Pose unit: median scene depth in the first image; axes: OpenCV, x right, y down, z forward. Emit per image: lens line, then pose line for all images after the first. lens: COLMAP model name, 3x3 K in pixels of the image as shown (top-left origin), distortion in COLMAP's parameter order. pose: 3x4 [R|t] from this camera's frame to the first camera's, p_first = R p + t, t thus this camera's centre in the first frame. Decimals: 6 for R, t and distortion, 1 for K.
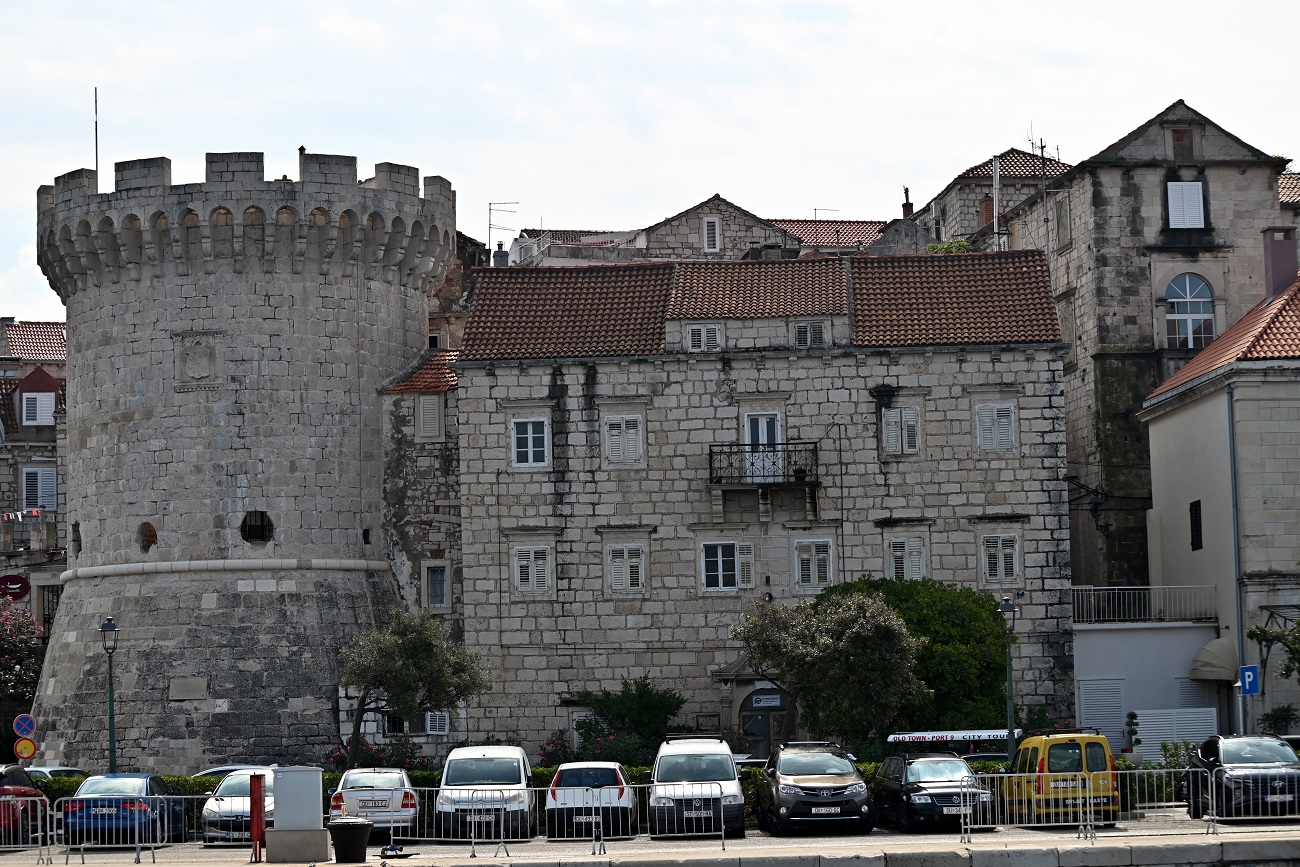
lens RADIAL K [[3130.5, 0, 650.0], [0, 3130.5, 433.5], [0, 0, 1]] dist [-0.188010, -0.025233]
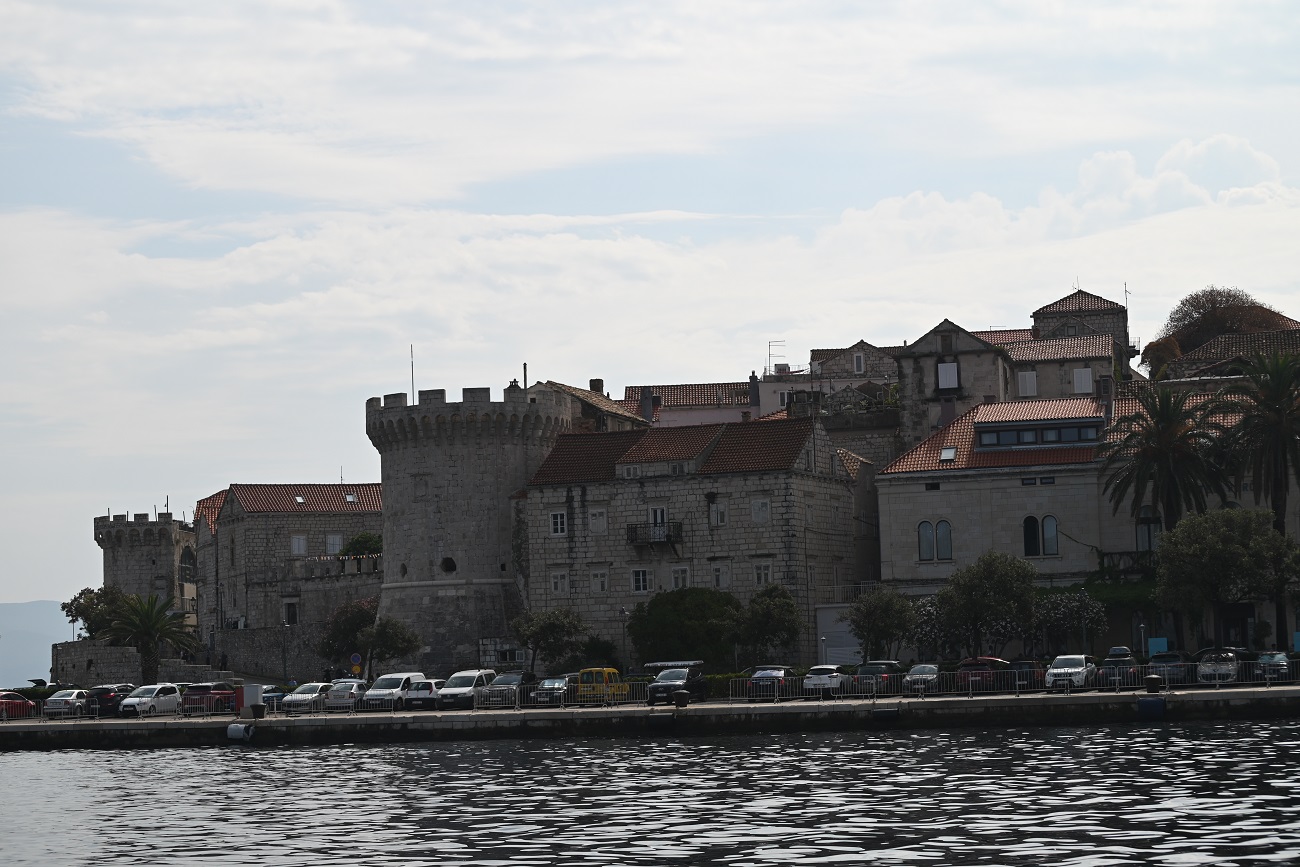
lens RADIAL K [[2765.2, 0, 650.0], [0, 2765.2, 433.5], [0, 0, 1]] dist [-0.162983, -0.223894]
pose [[0.935598, -0.036346, -0.351192, 0.672038], [0.046837, 0.998673, 0.021421, -0.094206], [0.349947, -0.036490, 0.936058, -0.719995]]
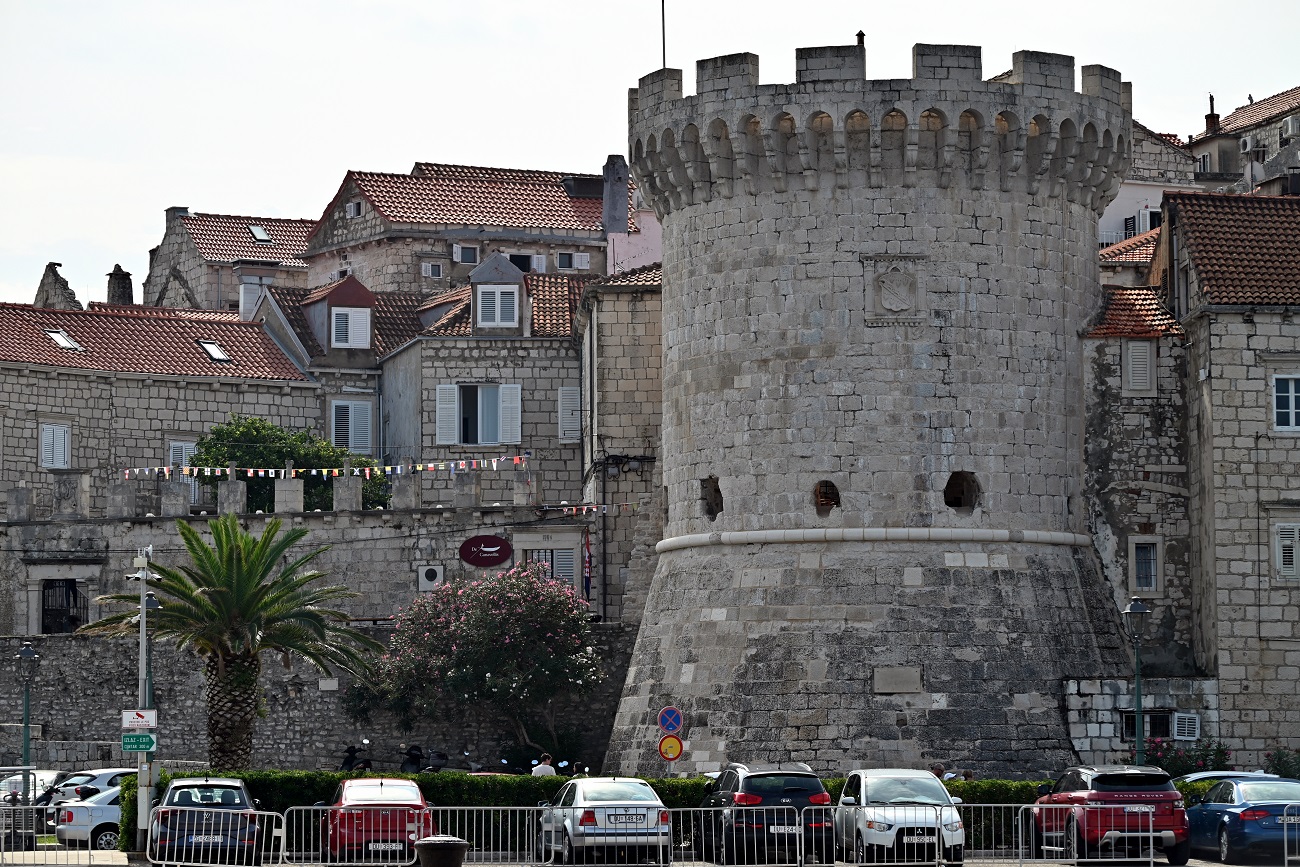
lens RADIAL K [[4037.7, 0, 650.0], [0, 4037.7, 433.5], [0, 0, 1]] dist [-0.135580, -0.022030]
pose [[0.990288, 0.035485, 0.134424, -0.357516], [-0.037740, 0.999186, 0.014269, 0.002236], [-0.133808, -0.019203, 0.990821, -0.069755]]
